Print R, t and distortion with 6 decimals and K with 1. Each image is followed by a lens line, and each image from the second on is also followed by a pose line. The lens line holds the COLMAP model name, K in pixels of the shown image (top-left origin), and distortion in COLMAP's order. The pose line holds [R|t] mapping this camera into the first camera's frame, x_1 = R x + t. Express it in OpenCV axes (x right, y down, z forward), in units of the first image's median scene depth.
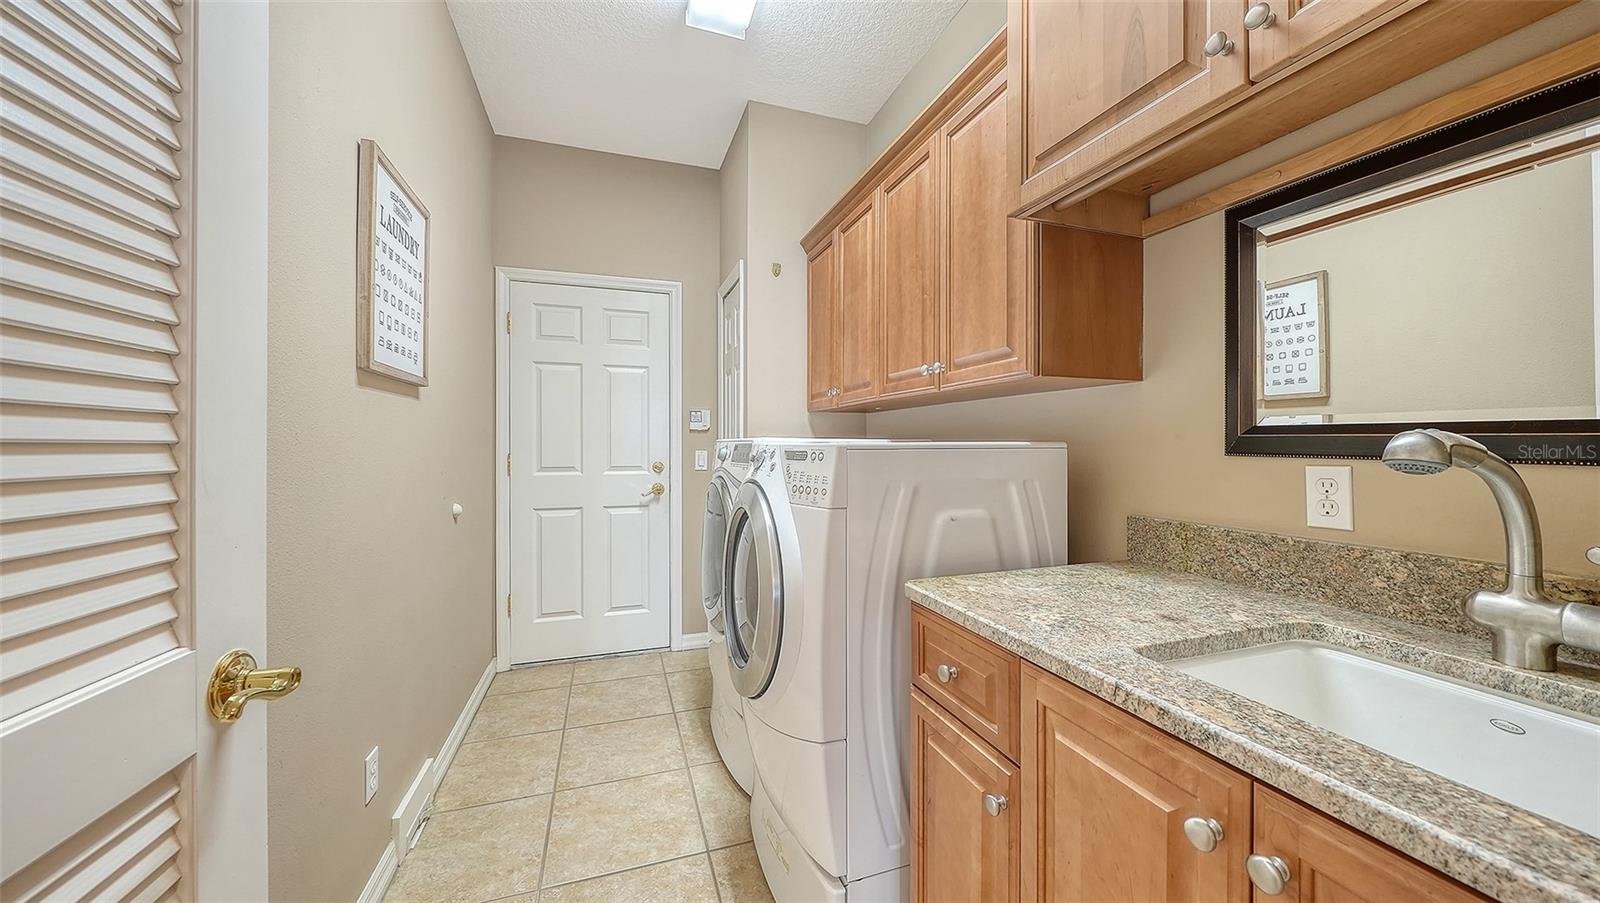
lens RADIAL K [[600.9, 0, 775.8], [0, 600.9, 440.3], [0, 0, 1]] dist [0.000004, 0.000189]
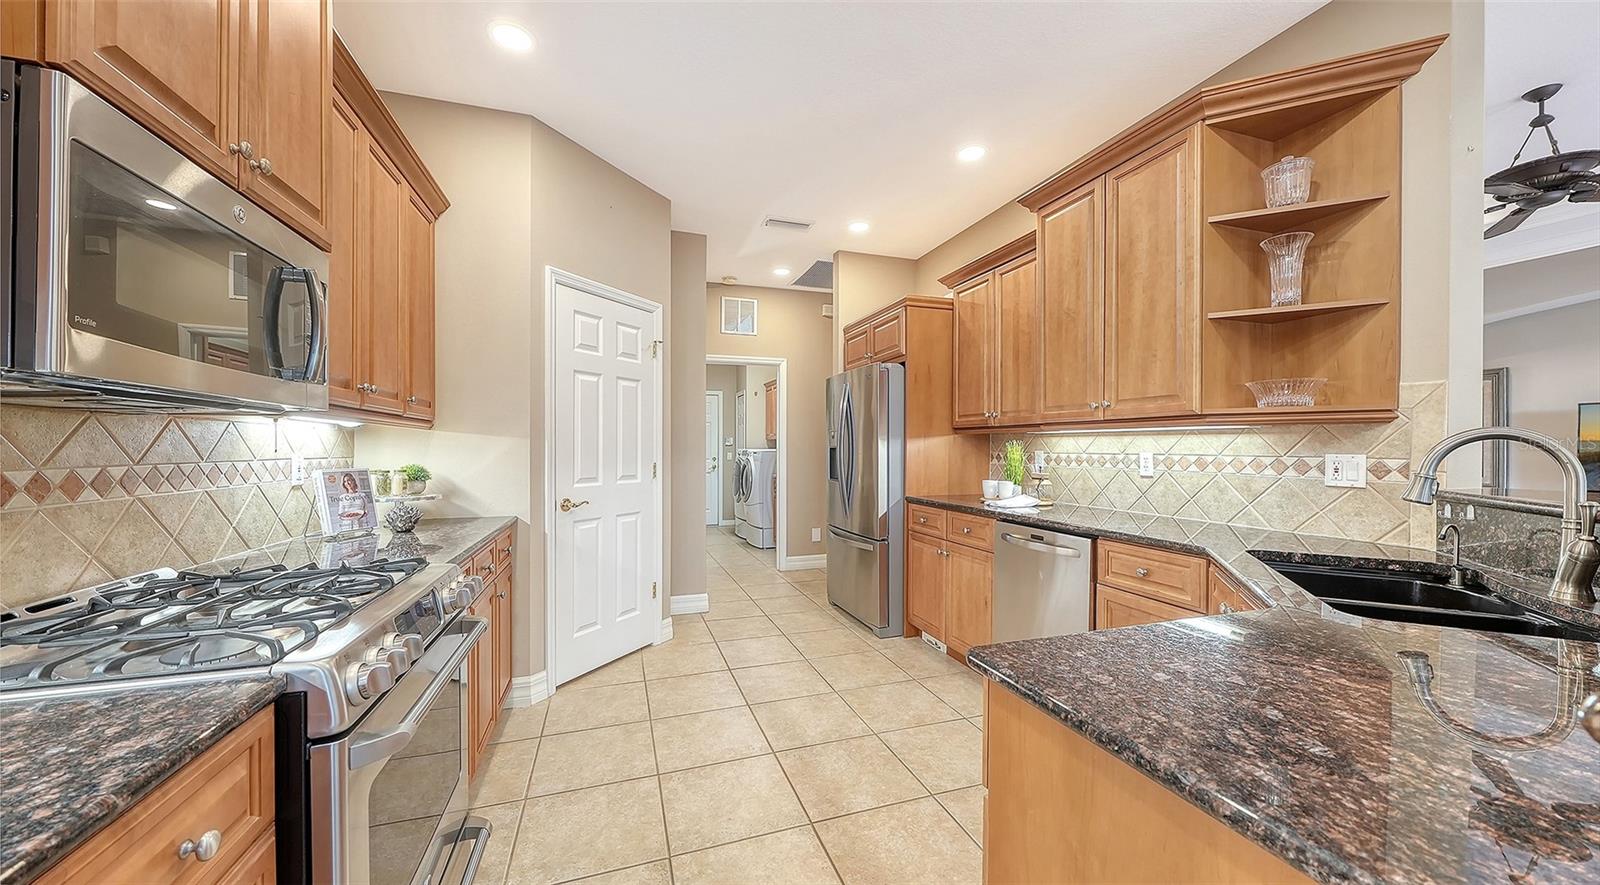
lens RADIAL K [[558.2, 0, 806.9], [0, 558.2, 447.2], [0, 0, 1]] dist [-0.005324, -0.000404]
pose [[0.998633, -0.001153, 0.052258, 0.096806], [0.001004, 0.999995, 0.002875, -0.015109], [-0.052261, -0.002819, 0.998629, -1.602731]]
